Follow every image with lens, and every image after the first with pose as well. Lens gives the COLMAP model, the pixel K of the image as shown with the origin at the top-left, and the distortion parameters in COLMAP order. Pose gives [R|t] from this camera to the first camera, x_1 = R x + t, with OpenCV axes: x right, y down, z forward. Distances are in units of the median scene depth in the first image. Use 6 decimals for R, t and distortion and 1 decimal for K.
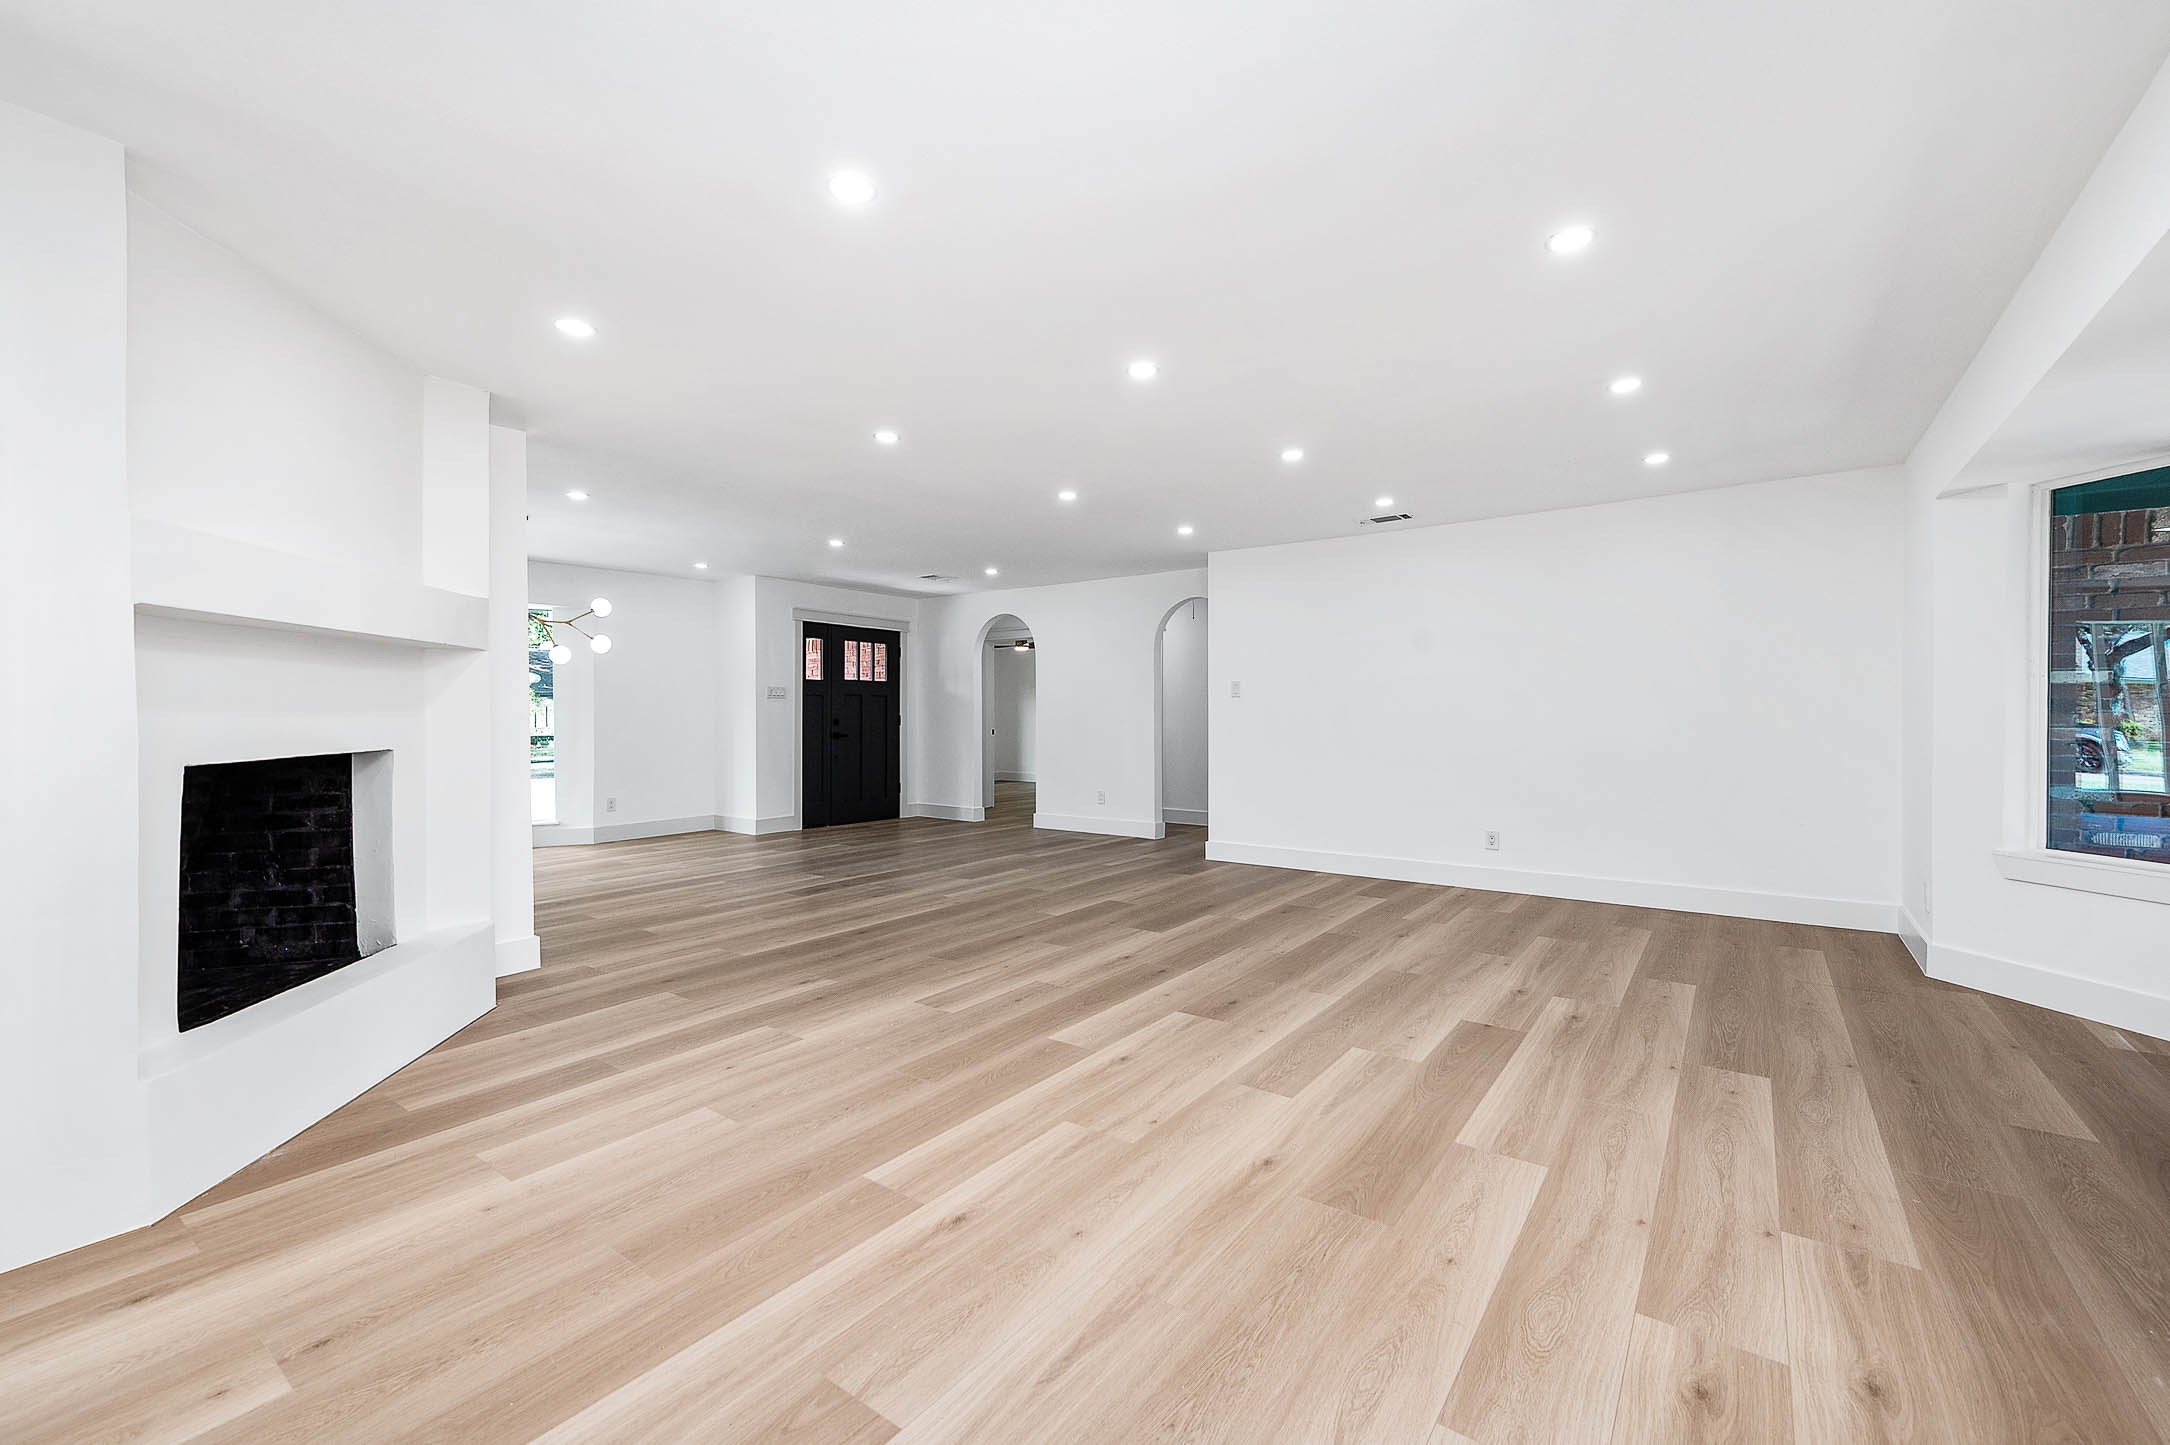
lens RADIAL K [[909.2, 0, 1074.6], [0, 909.2, 717.9], [0, 0, 1]] dist [0.007371, 0.000836]
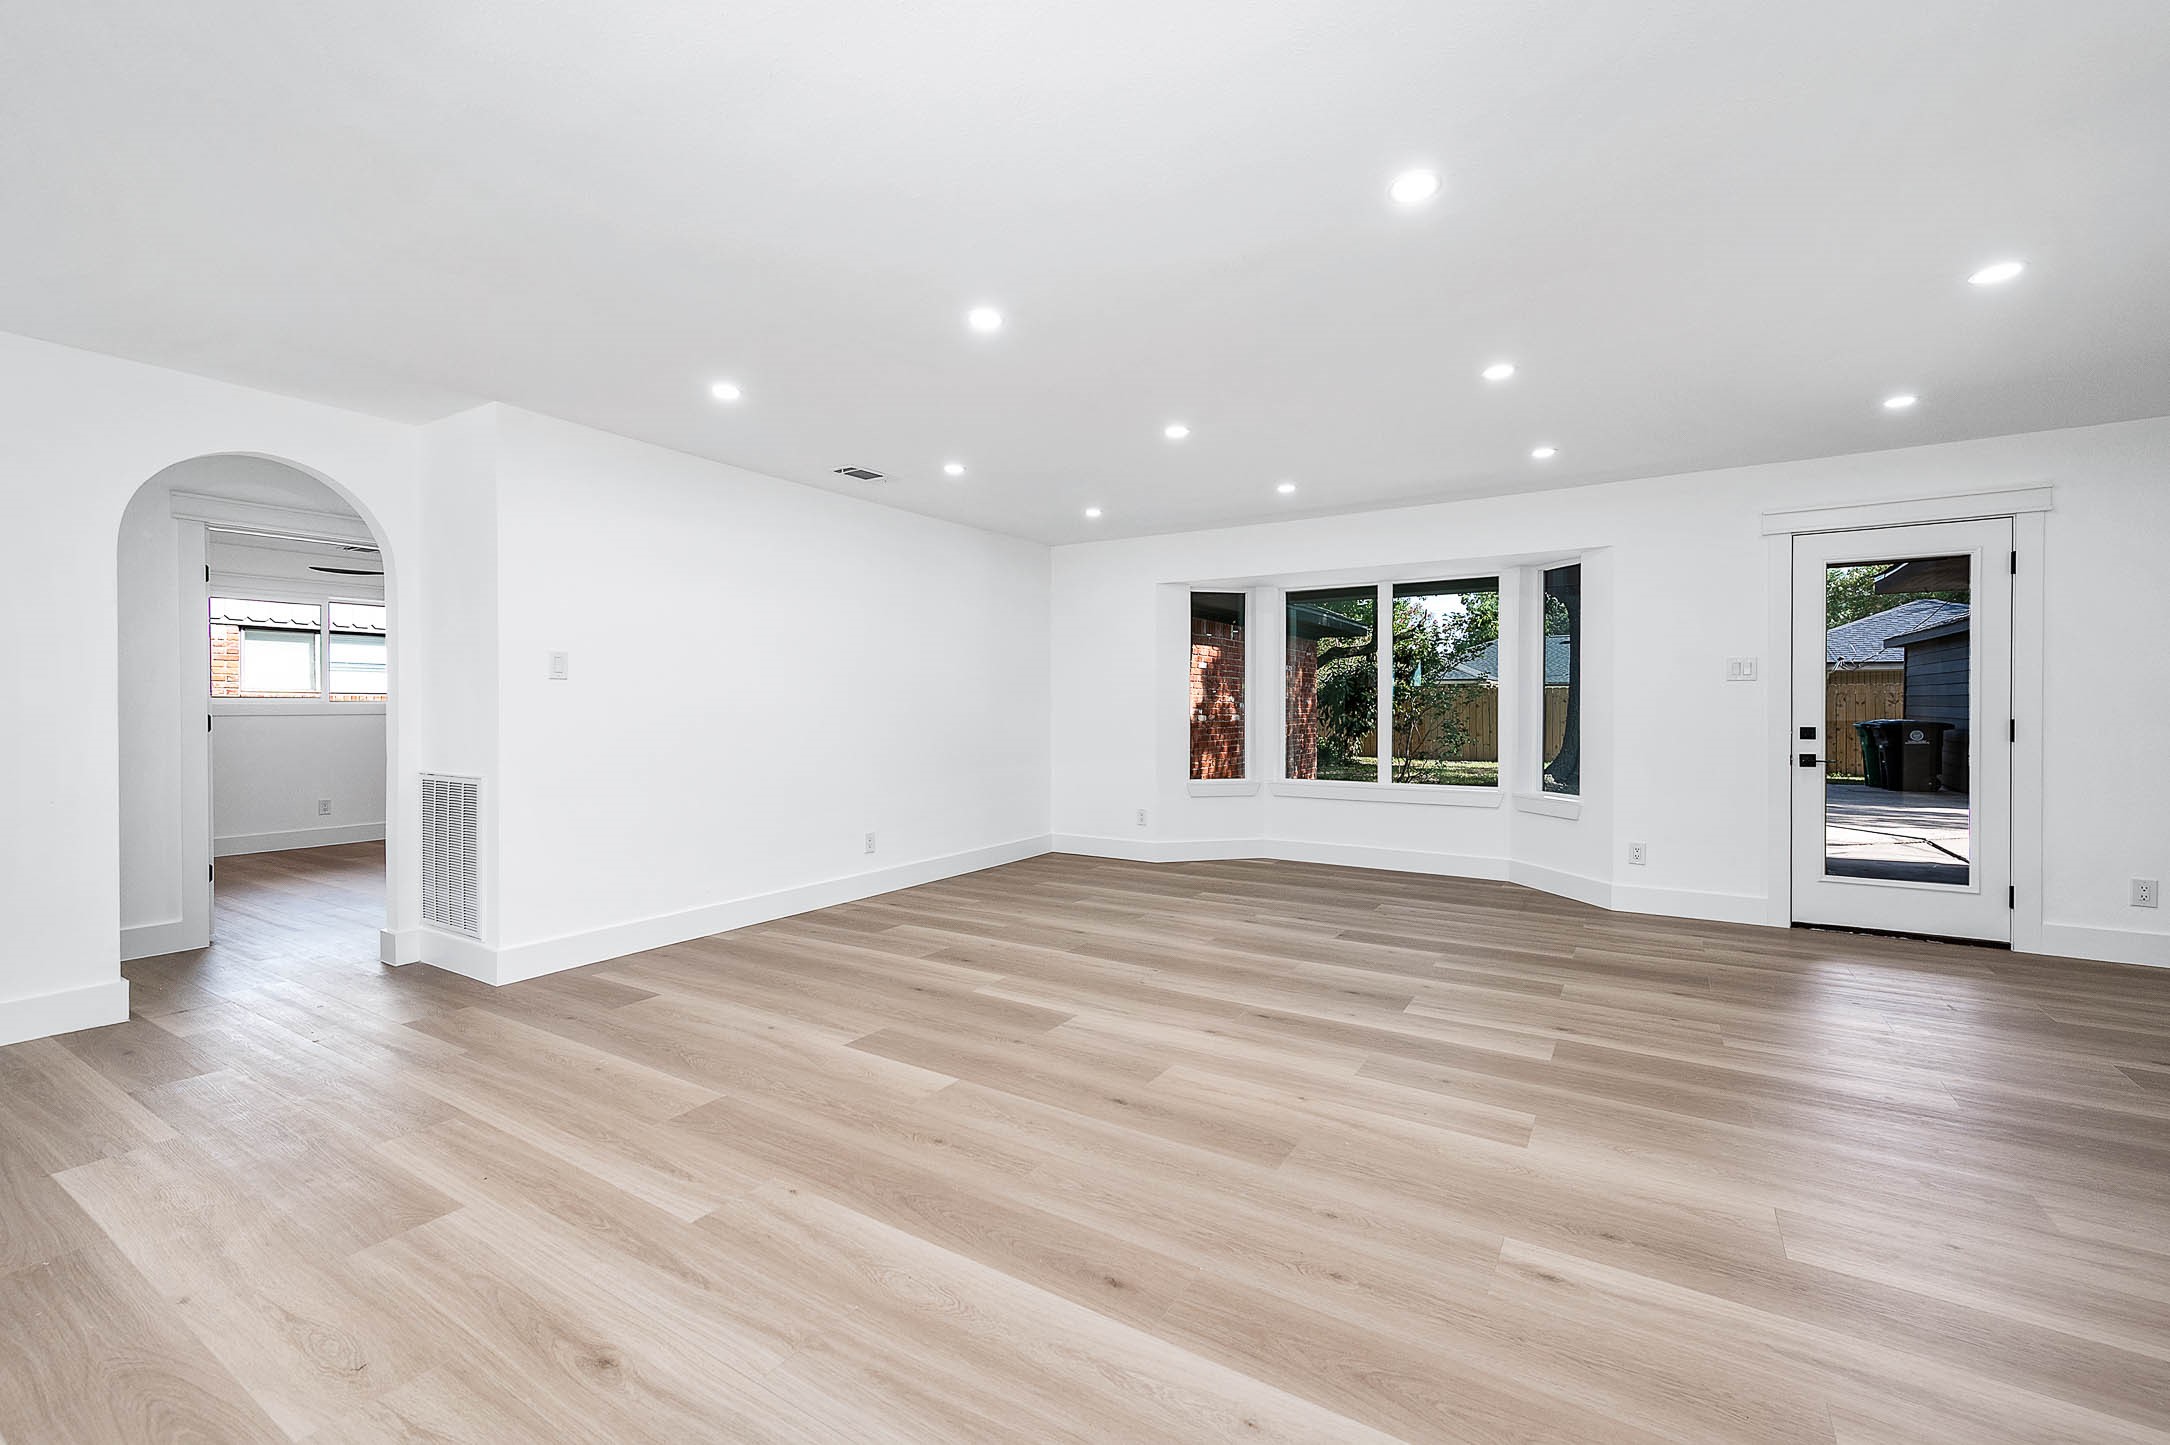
lens RADIAL K [[909.2, 0, 1100.1], [0, 909.2, 712.6], [0, 0, 1]] dist [0.007371, 0.000836]
pose [[-0.092495, -0.004397, 0.995703, -0.781566], [0.007252, 0.999961, 0.005089, -0.004883], [-0.995687, 0.007691, -0.092459, 1.333678]]
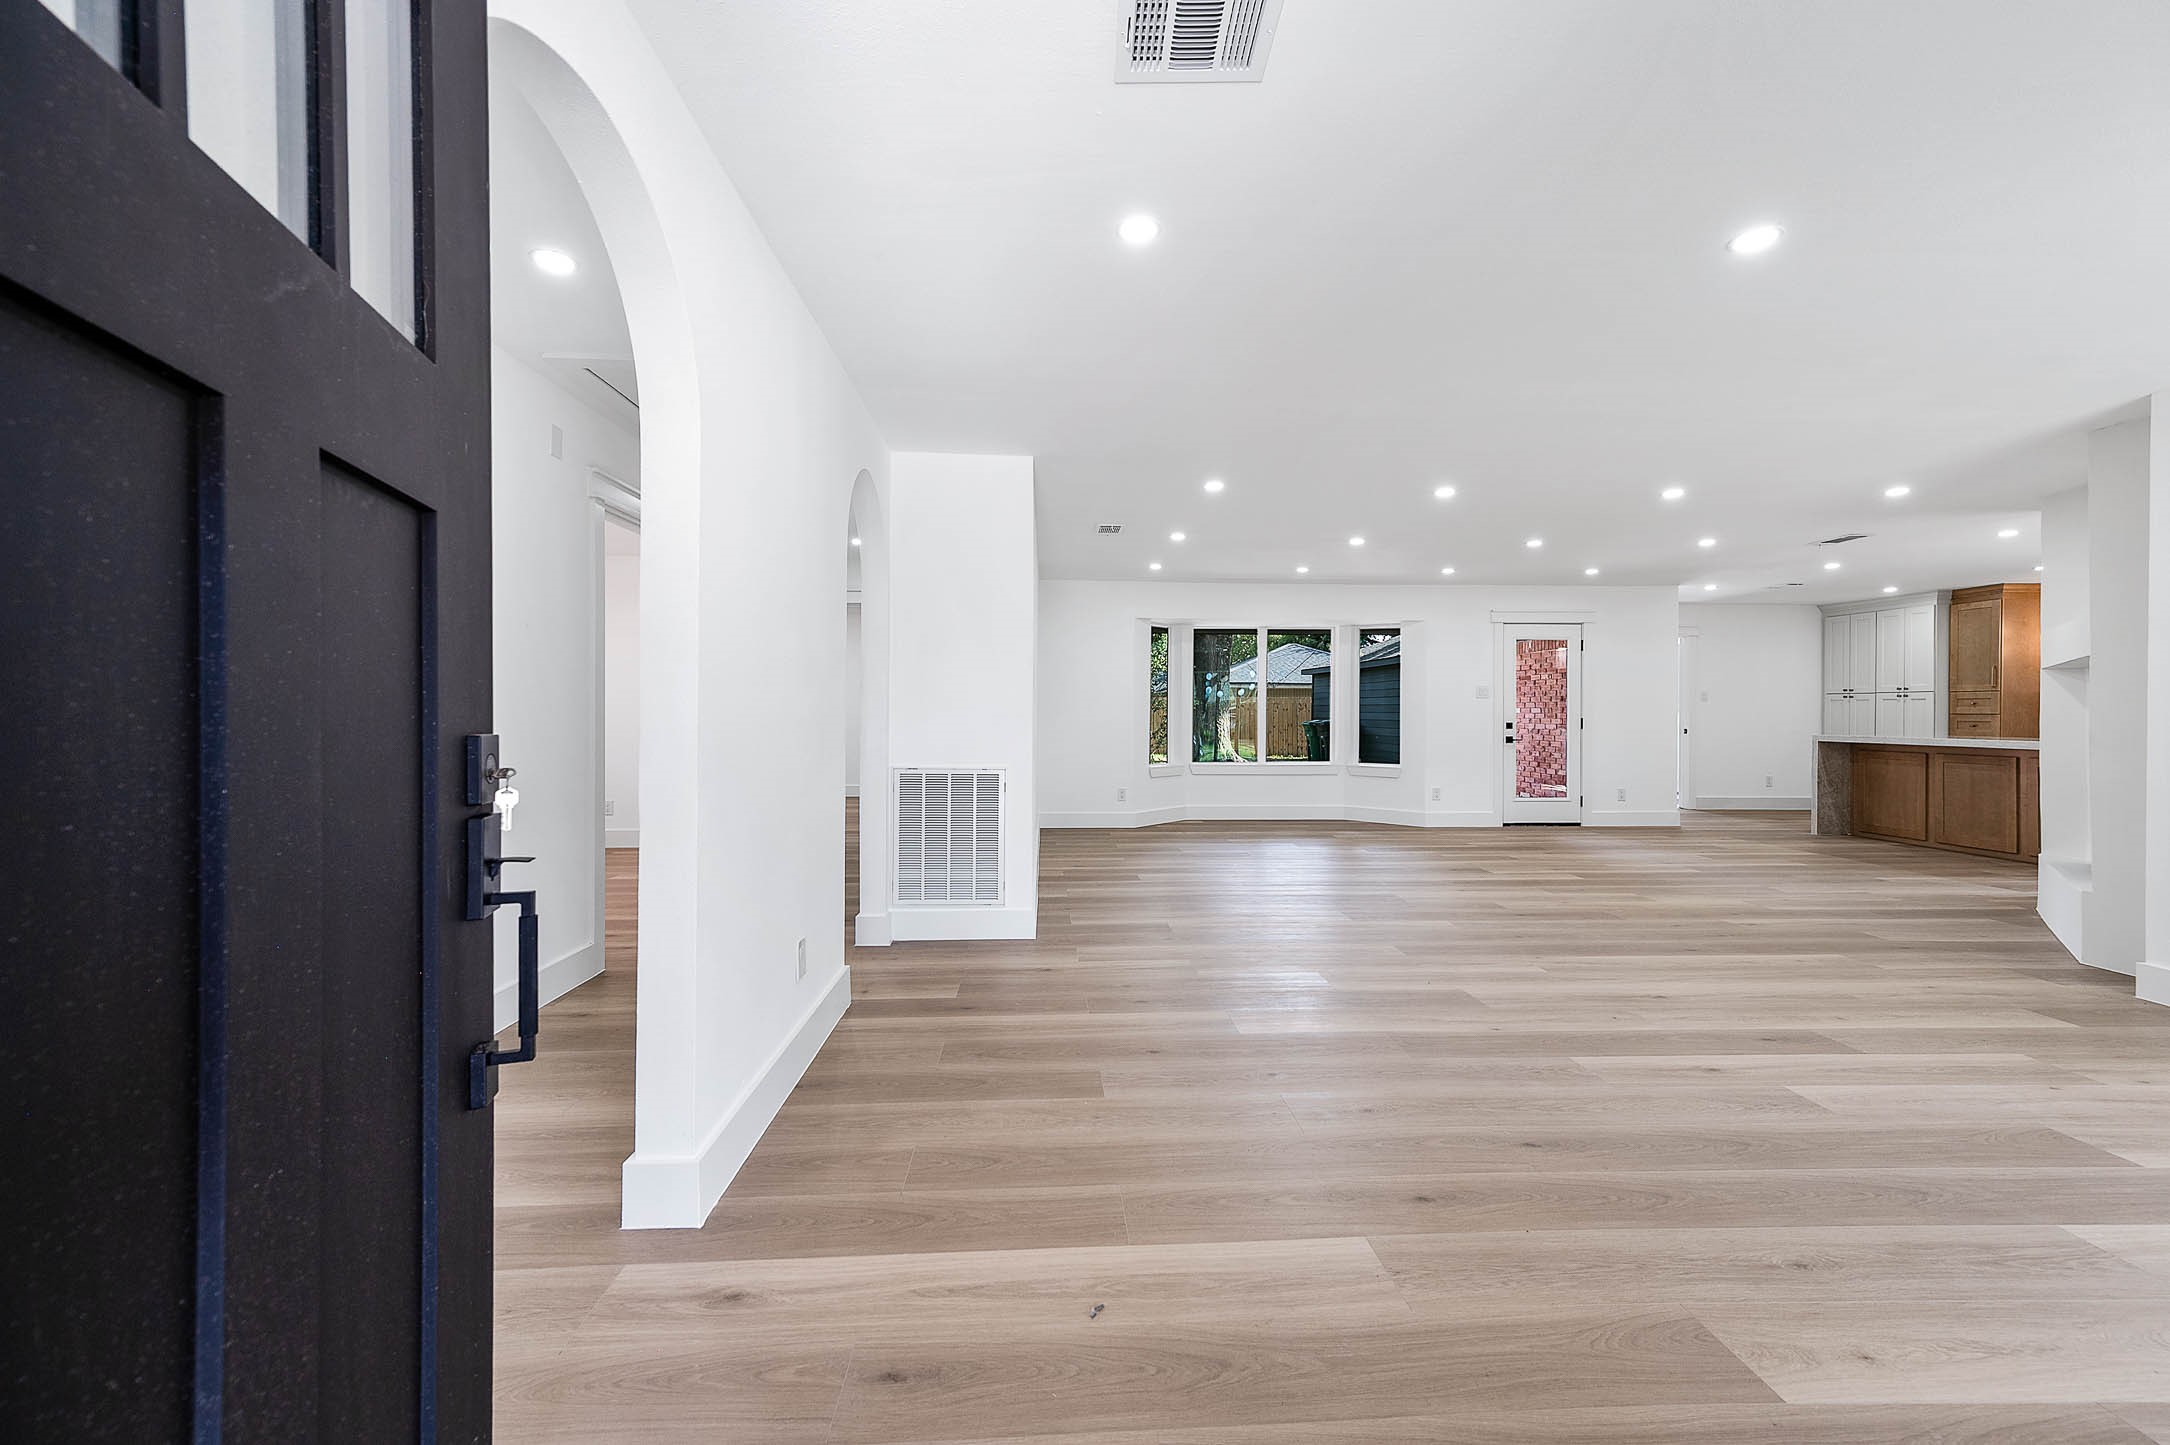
lens RADIAL K [[852.8, 0, 1087.2], [0, 852.8, 706.1], [0, 0, 1]] dist [0.010016, 0.000087]
pose [[-0.643319, 0.004559, 0.765585, -0.646206], [0.003774, 0.999989, -0.002784, -0.013223], [-0.765589, 0.001098, -0.643329, 2.589627]]
